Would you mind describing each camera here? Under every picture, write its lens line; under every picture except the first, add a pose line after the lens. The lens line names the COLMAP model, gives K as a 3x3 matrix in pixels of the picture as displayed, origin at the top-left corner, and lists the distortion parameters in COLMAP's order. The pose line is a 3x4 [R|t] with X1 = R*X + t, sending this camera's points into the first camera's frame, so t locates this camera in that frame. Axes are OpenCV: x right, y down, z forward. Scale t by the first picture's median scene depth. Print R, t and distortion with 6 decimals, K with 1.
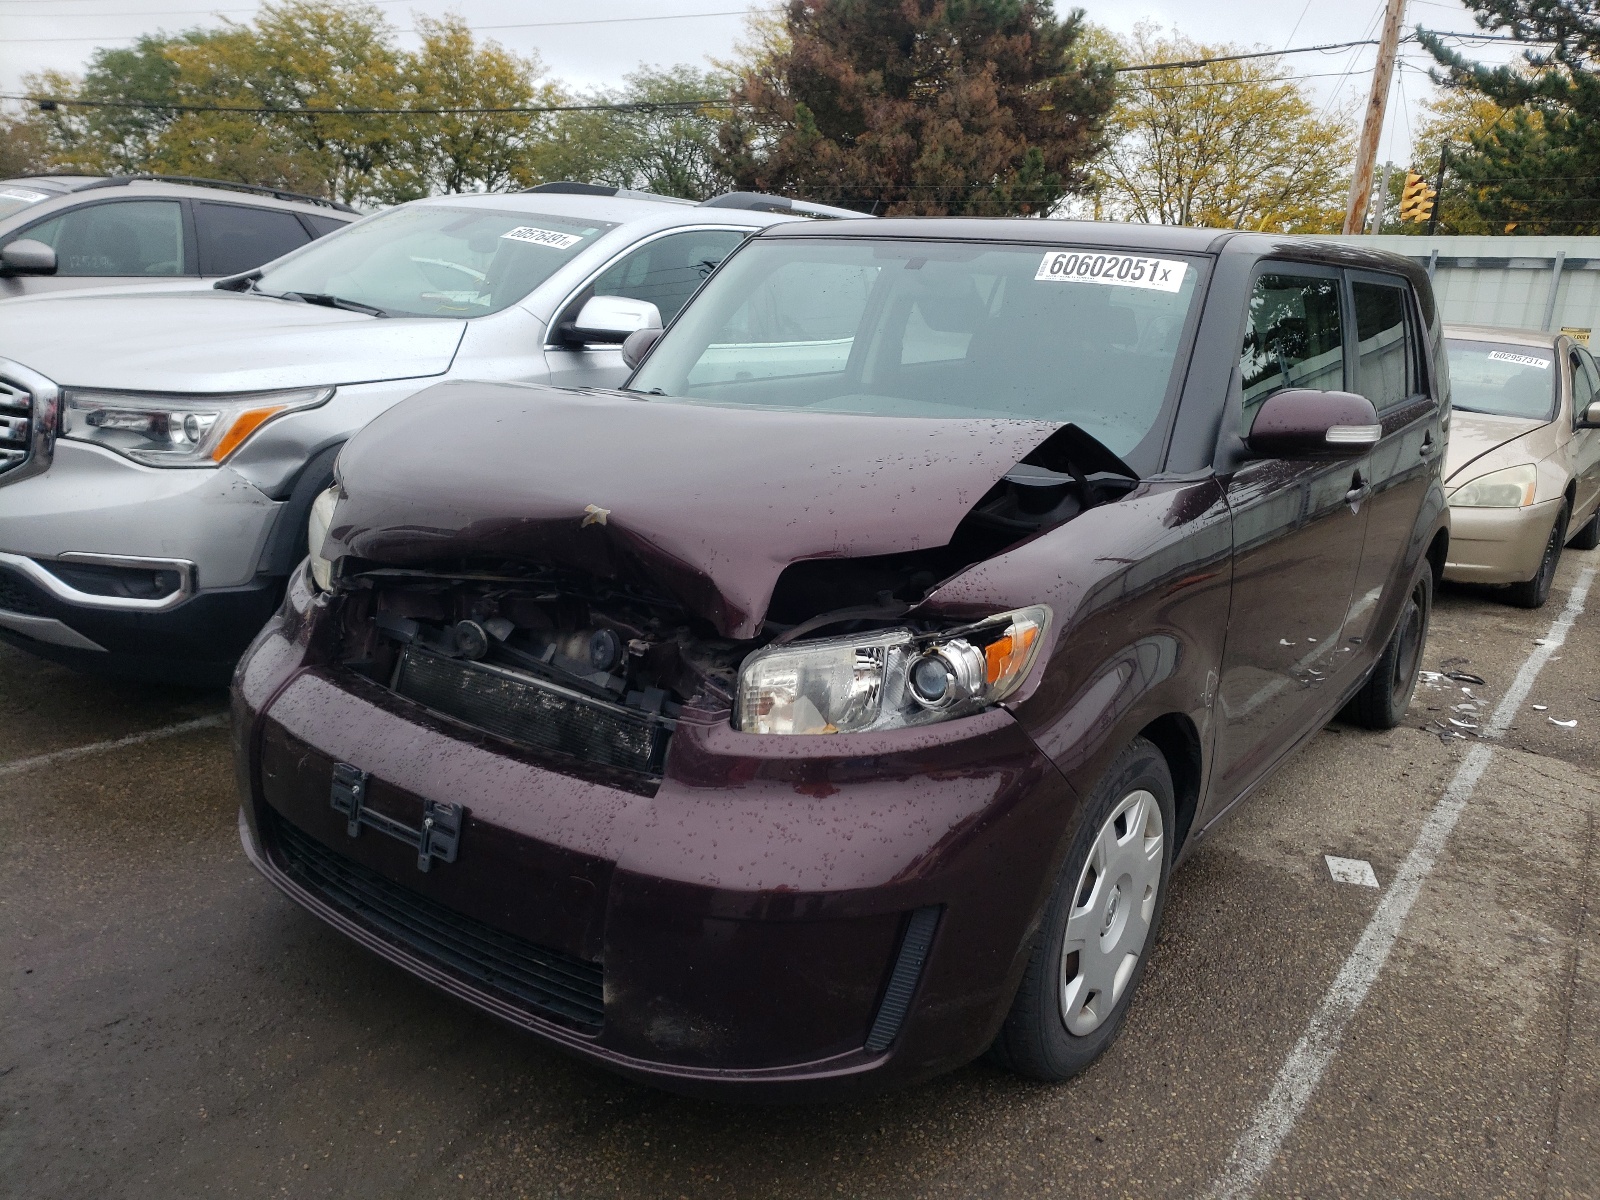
lens RADIAL K [[1547.8, 0, 886.8], [0, 1547.8, 601.2], [0, 0, 1]] dist [0.092052, -0.190830]
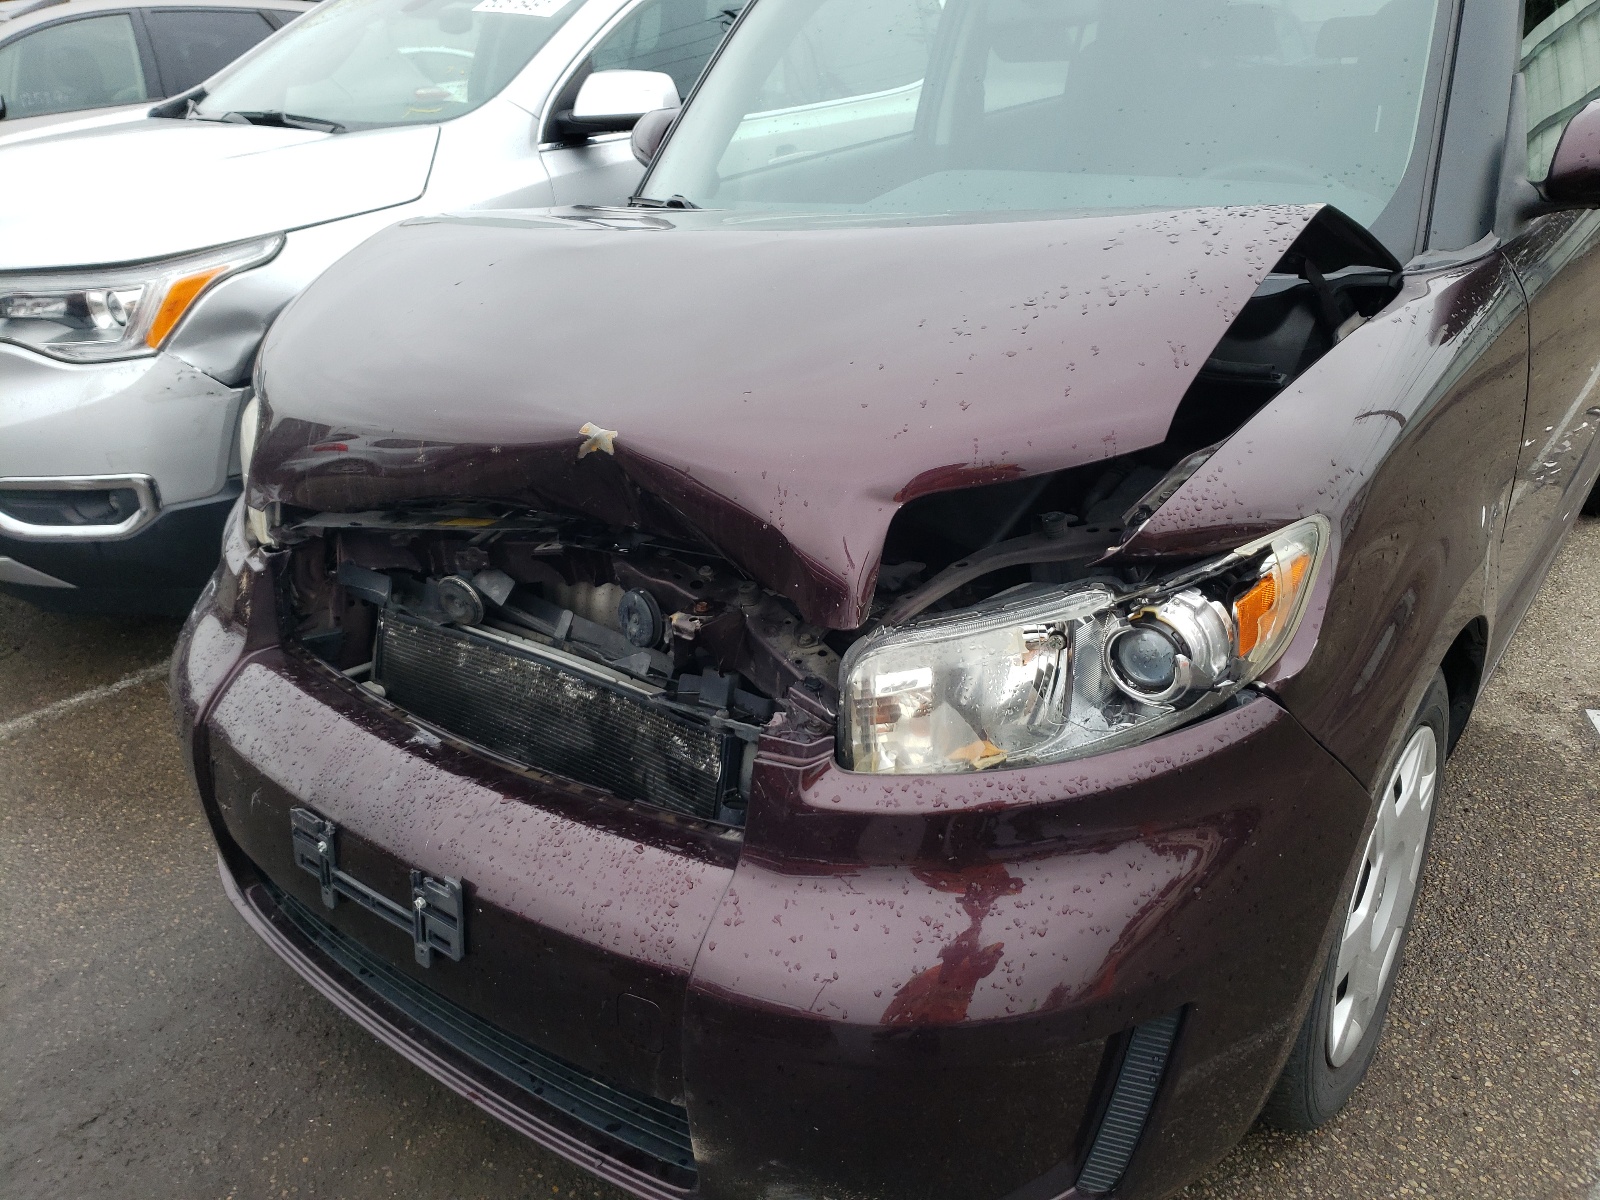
lens RADIAL K [[1357.8, 0, 800.0], [0, 1357.8, 600.0], [0, 0, 1]] dist [0.068976, -0.097406]
pose [[0.991221, -0.080308, -0.105028, -0.046089], [0.099341, 0.976587, 0.190814, -0.084359], [0.087245, -0.199573, 0.975991, 0.412015]]
